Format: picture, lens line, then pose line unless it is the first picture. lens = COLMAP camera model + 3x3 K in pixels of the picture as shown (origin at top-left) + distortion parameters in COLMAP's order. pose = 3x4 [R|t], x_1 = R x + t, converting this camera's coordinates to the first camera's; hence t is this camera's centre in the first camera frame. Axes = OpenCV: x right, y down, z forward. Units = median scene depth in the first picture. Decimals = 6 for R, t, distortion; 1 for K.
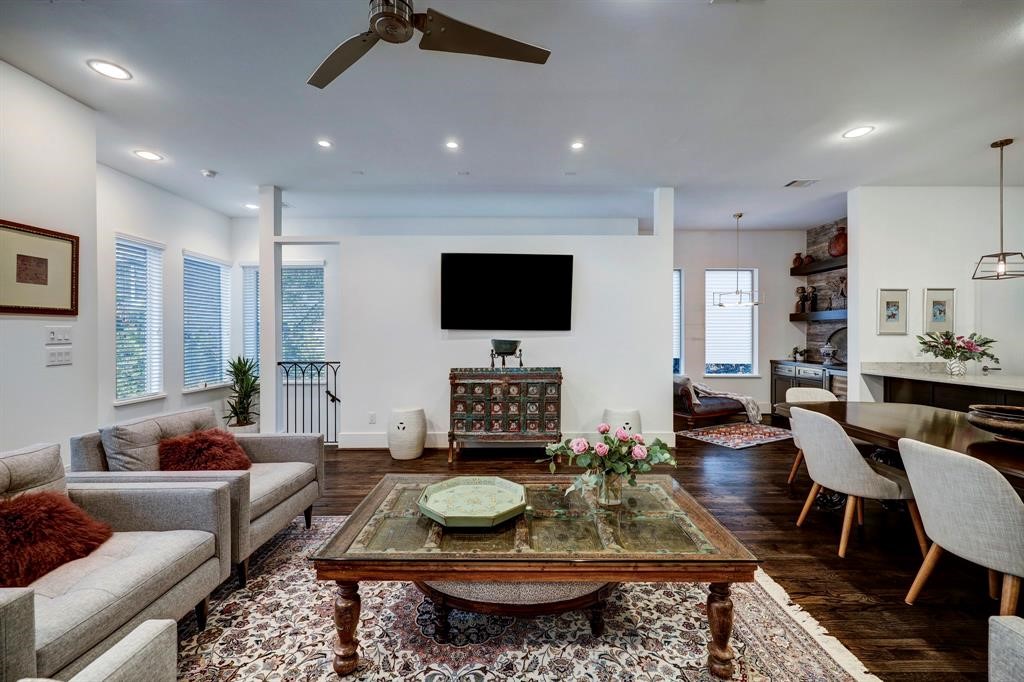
lens RADIAL K [[417.5, 0, 514.4], [0, 417.5, 332.5], [0, 0, 1]] dist [0.000147, -0.000068]
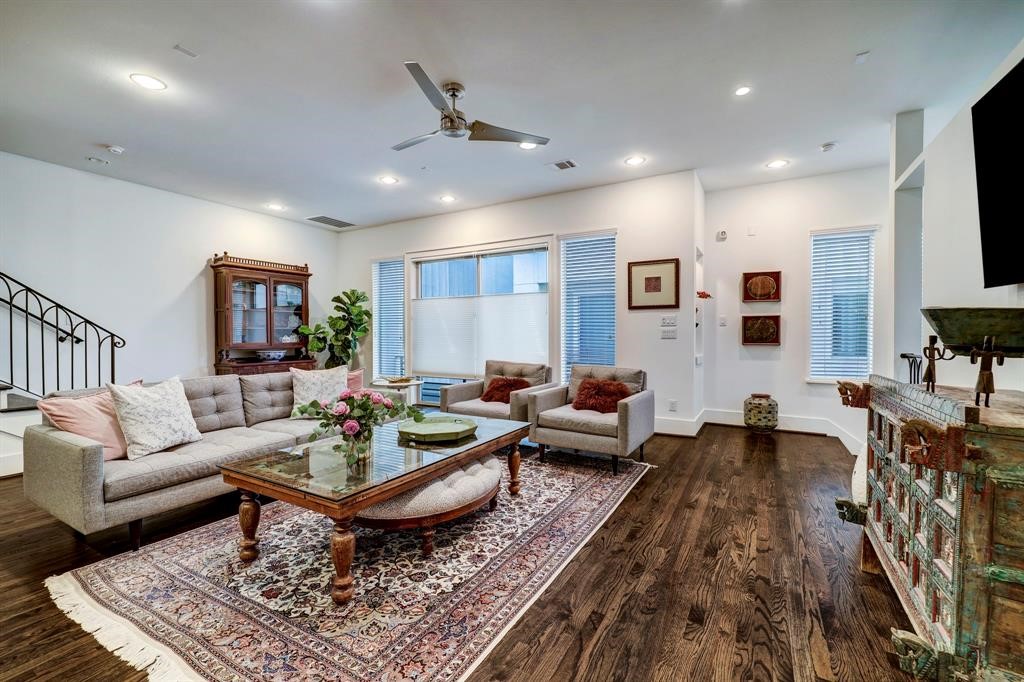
lens RADIAL K [[417.5, 0, 514.4], [0, 417.5, 332.5], [0, 0, 1]] dist [0.000147, -0.000068]
pose [[-0.493036, -0.001483, -0.870007, 0.465976], [0.002272, 0.999993, -0.002993, 0.040629], [0.870006, -0.003452, -0.493029, 0.902153]]
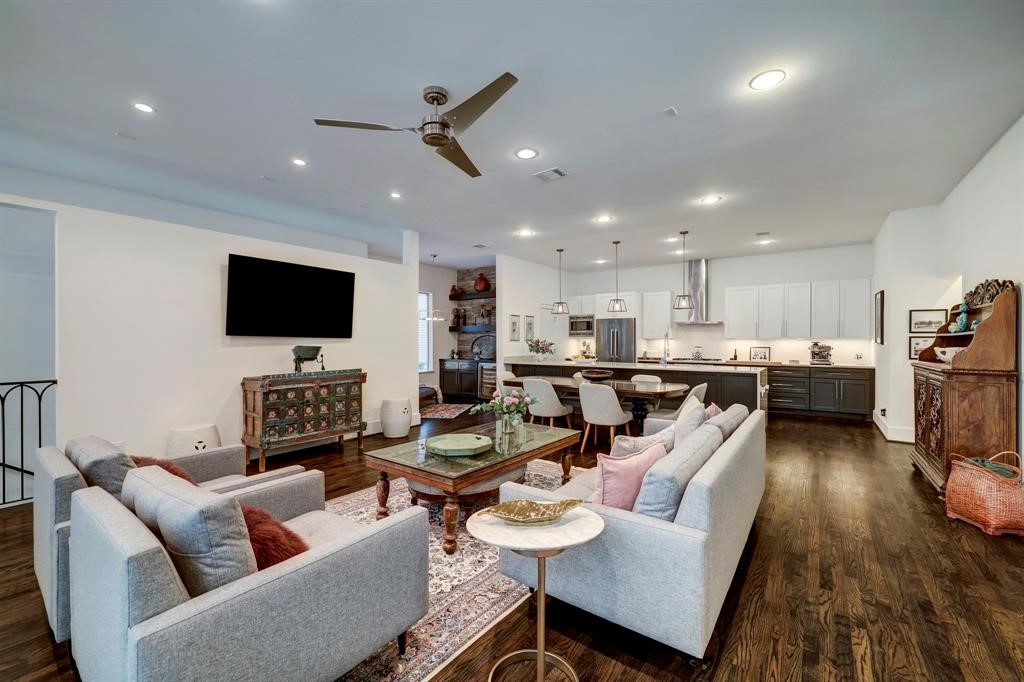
lens RADIAL K [[417.5, 0, 514.4], [0, 417.5, 332.5], [0, 0, 1]] dist [0.000147, -0.000068]
pose [[0.591689, 0.014408, 0.806037, -0.593105], [-0.001752, 0.999861, -0.016586, -0.000487], [-0.806164, 0.008402, 0.591632, -0.056597]]
